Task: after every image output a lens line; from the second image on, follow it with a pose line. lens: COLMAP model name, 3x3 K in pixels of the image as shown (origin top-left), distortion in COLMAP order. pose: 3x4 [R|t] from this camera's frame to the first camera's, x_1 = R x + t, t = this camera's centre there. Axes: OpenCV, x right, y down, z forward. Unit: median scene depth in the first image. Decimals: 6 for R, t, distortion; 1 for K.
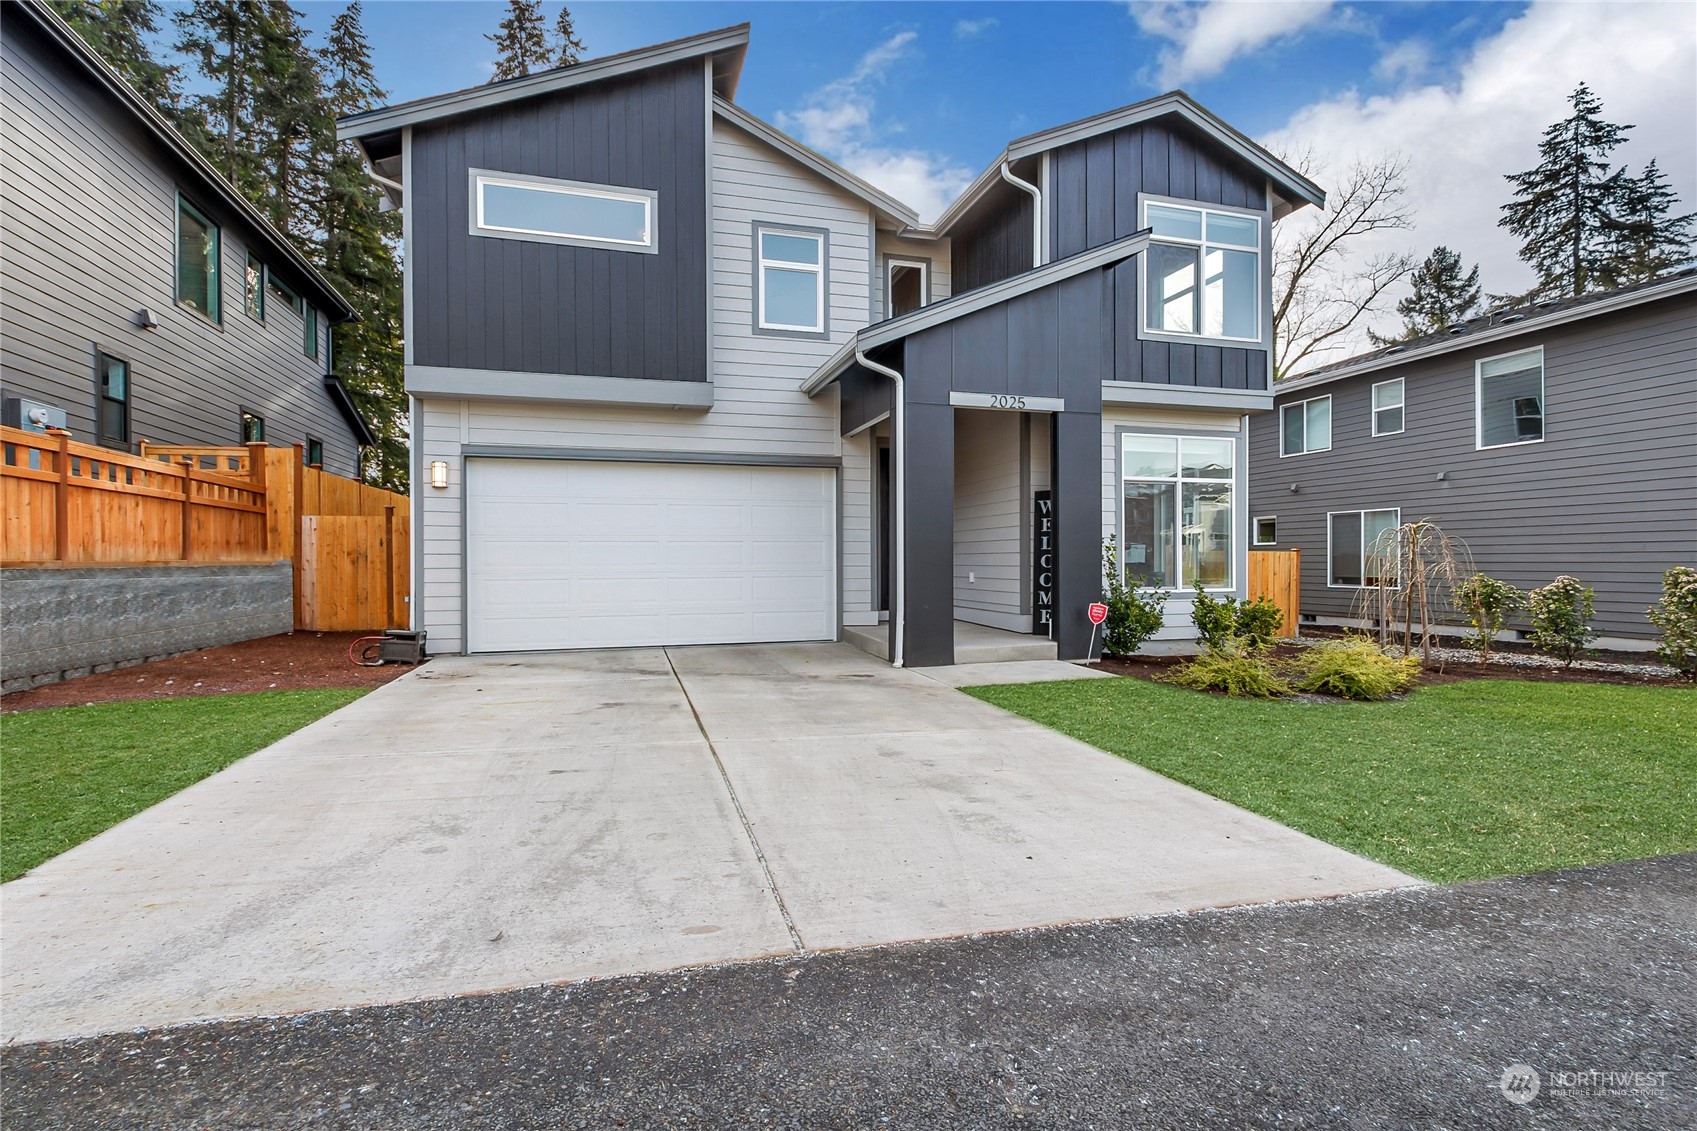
lens RADIAL K [[786.0, 0, 814.3], [0, 786.0, 563.7], [0, 0, 1]] dist [0.004783, -0.000226]
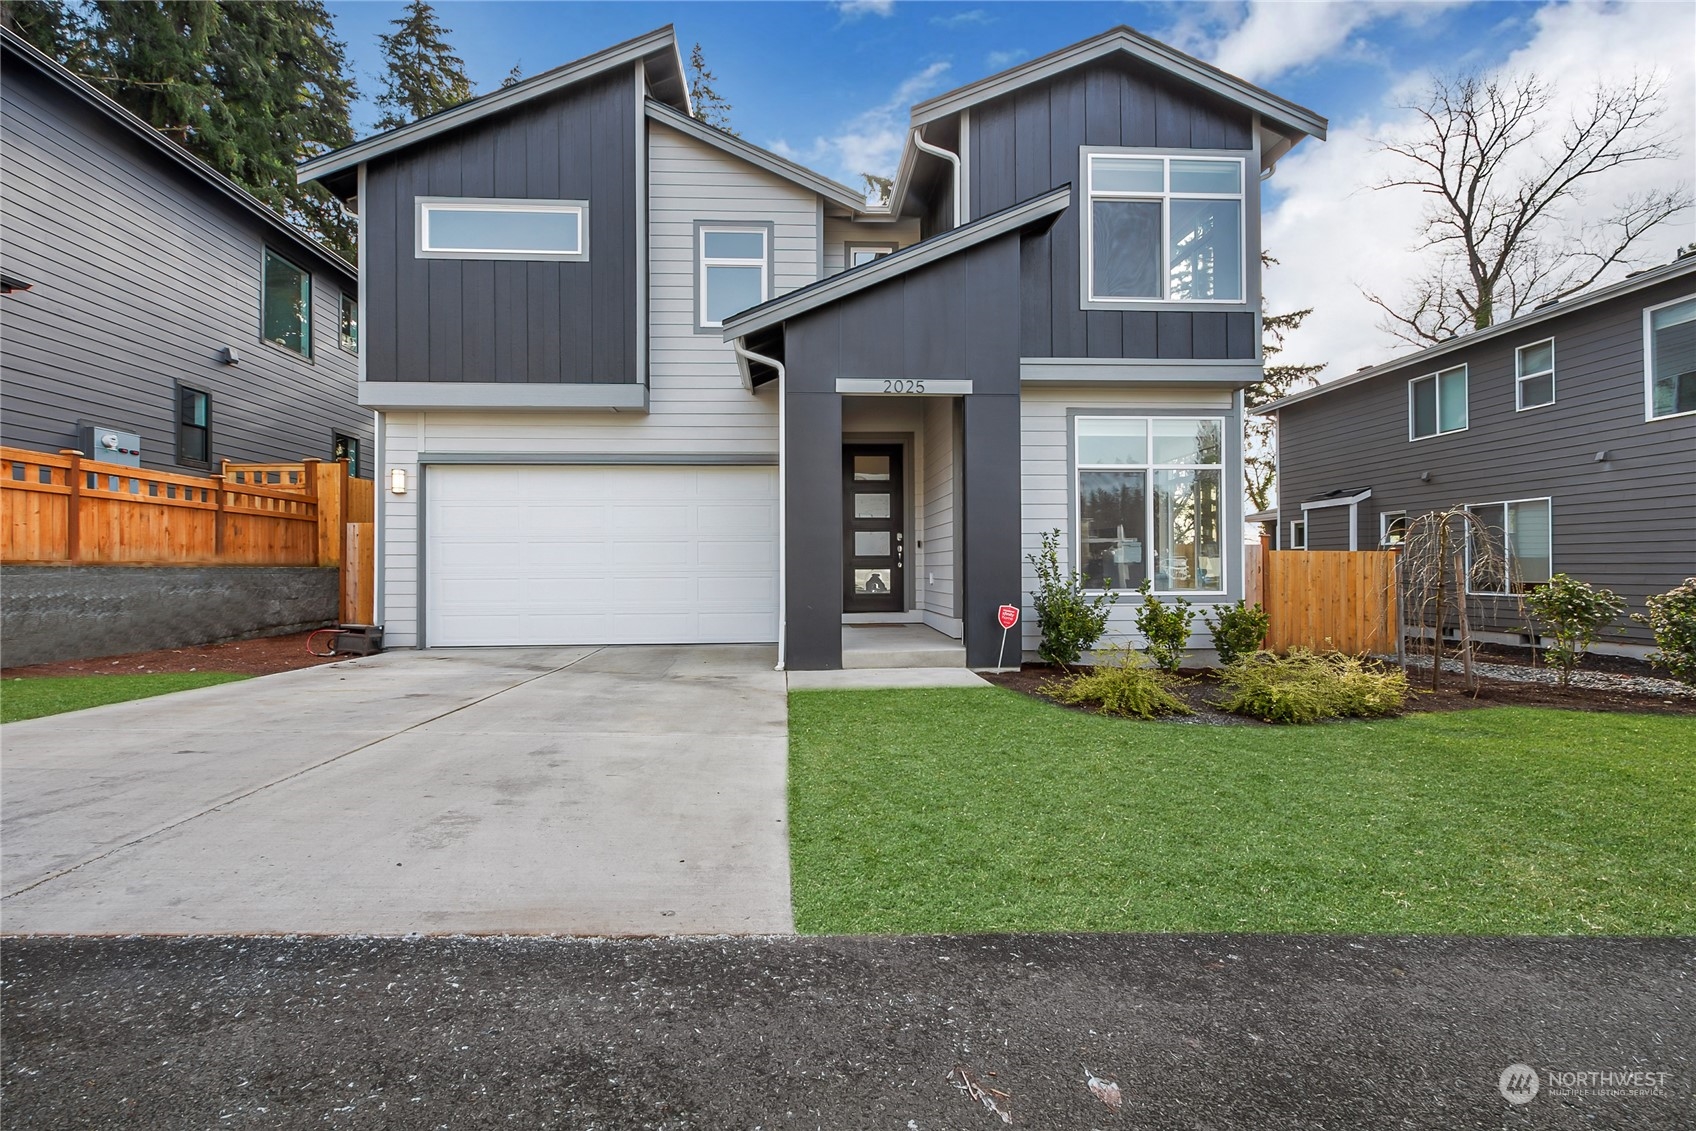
lens RADIAL K [[785.5, 0, 813.8], [0, 785.5, 563.7], [0, 0, 1]] dist [0.004783, -0.000226]
pose [[0.975836, -0.002437, -0.218490, 0.308191], [0.000157, 0.999945, -0.010452, 0.011101], [0.218504, 0.010166, 0.975783, 0.068026]]
